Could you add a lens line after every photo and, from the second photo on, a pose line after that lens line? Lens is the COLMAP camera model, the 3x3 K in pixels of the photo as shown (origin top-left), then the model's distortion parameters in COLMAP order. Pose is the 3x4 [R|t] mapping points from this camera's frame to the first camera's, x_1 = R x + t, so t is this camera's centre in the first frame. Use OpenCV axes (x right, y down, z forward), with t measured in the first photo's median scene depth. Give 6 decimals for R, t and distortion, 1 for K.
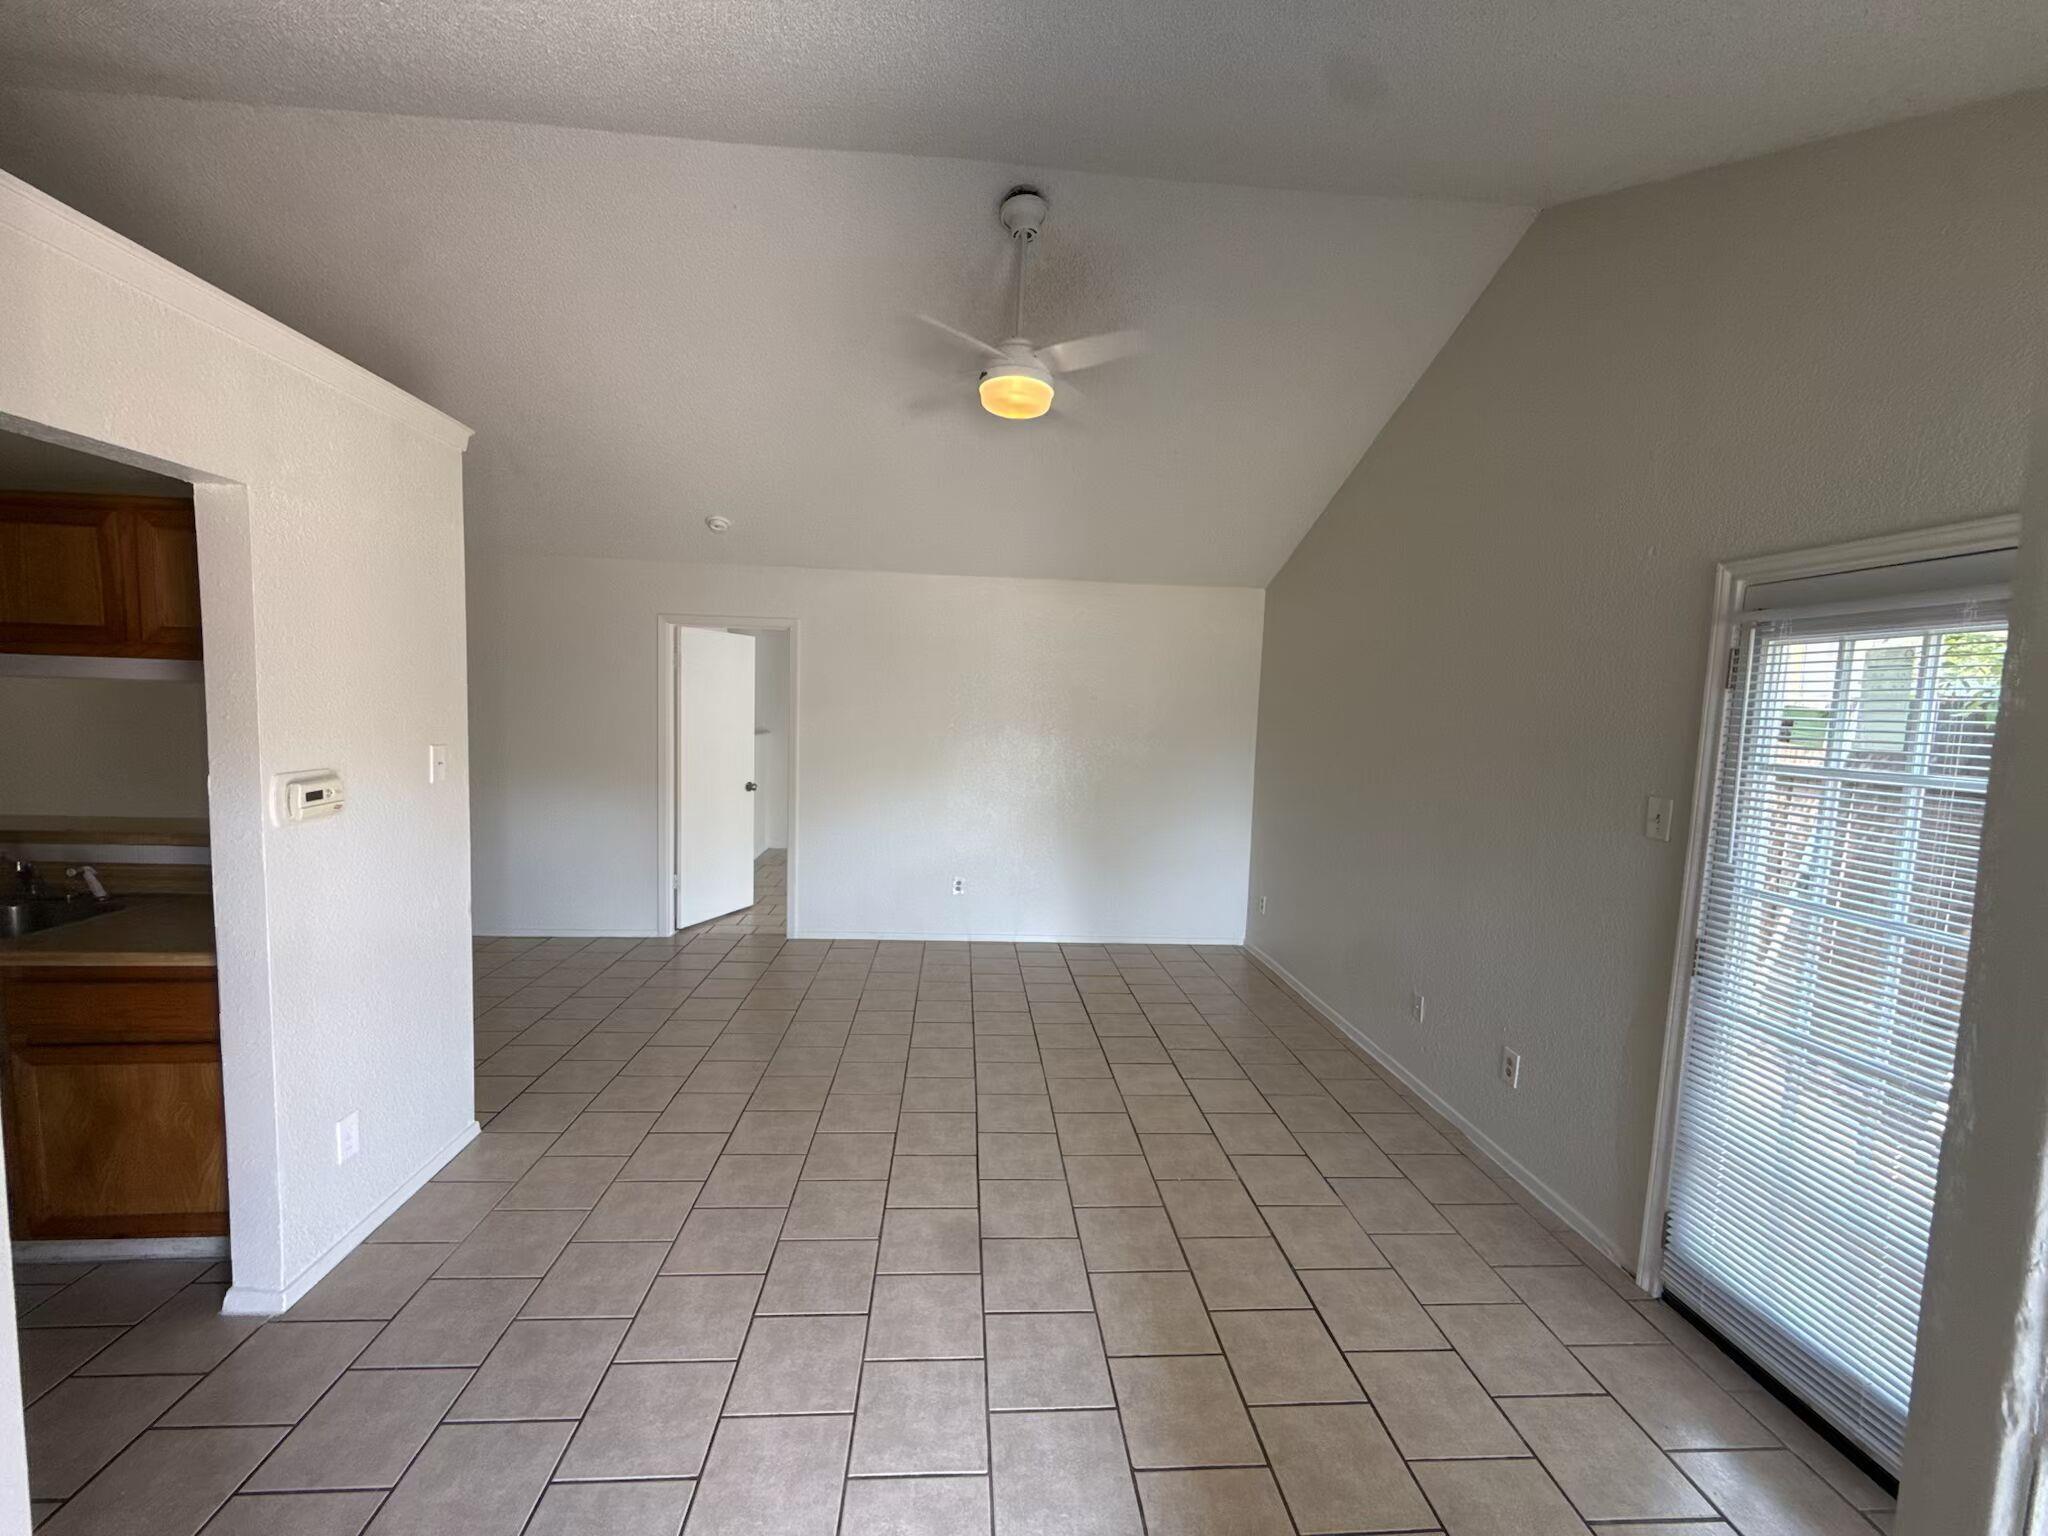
lens RADIAL K [[817.1, 0, 1006.0], [0, 817.1, 762.5], [0, 0, 1]] dist [-0.001432, -0.000256]
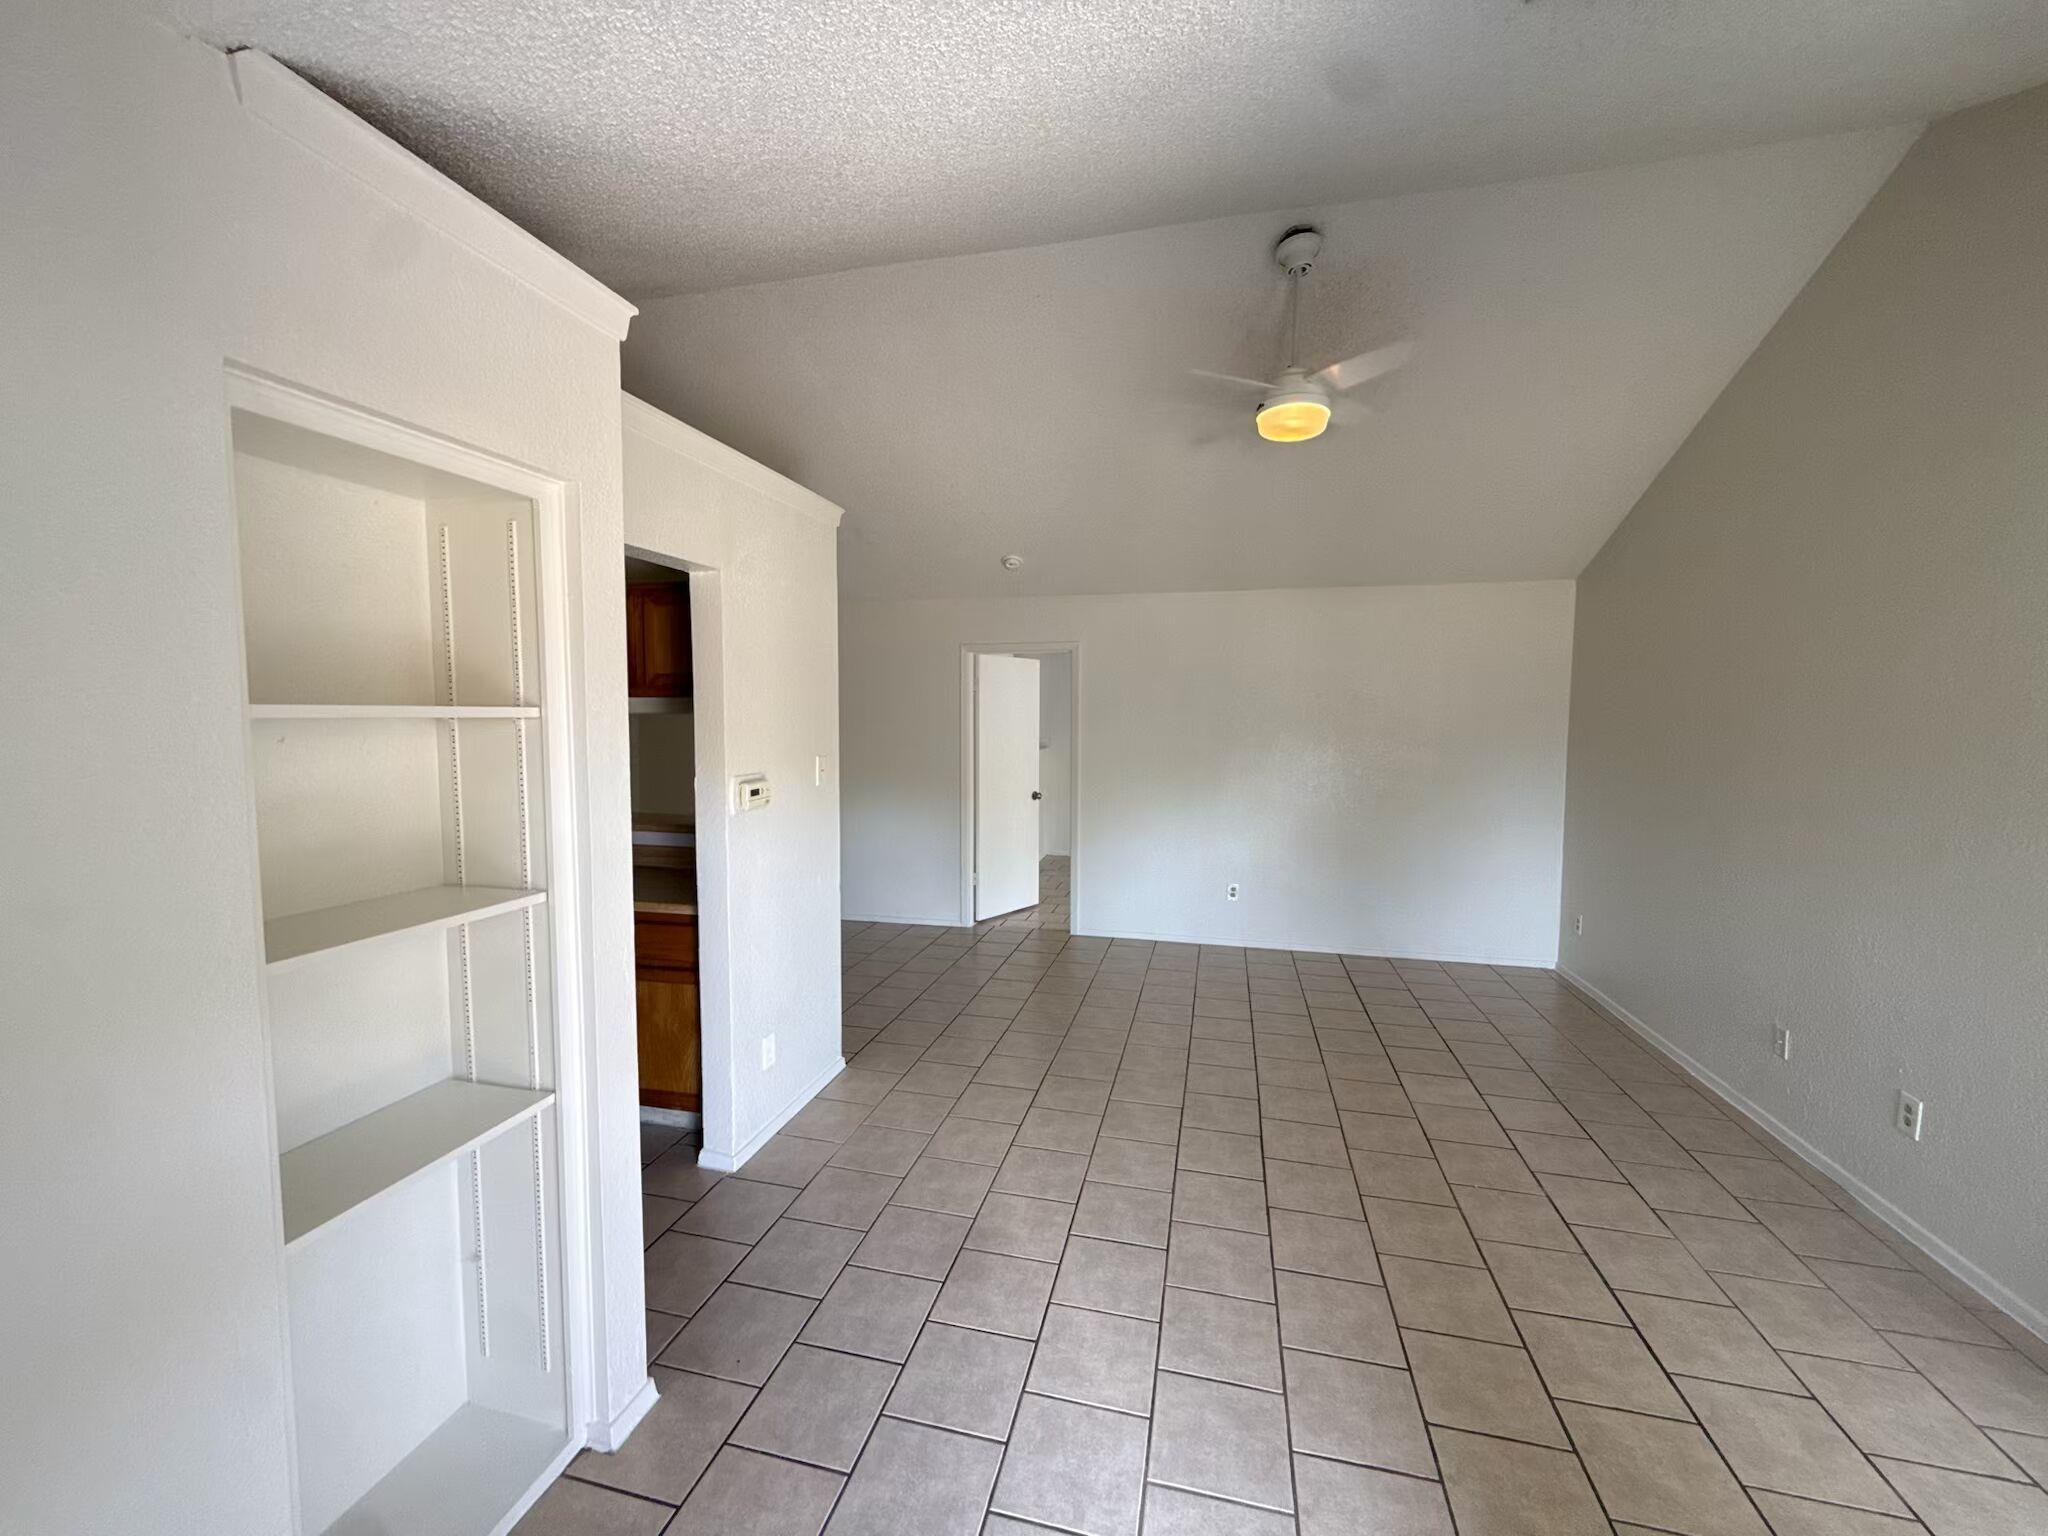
lens RADIAL K [[817.1, 0, 1007.4], [0, 817.1, 768.5], [0, 0, 1]] dist [-0.001432, -0.000256]
pose [[0.951119, -0.010185, -0.308656, -0.017807], [0.006053, 0.999879, -0.014344, 0.017065], [0.308765, 0.011774, 0.951065, -0.125650]]
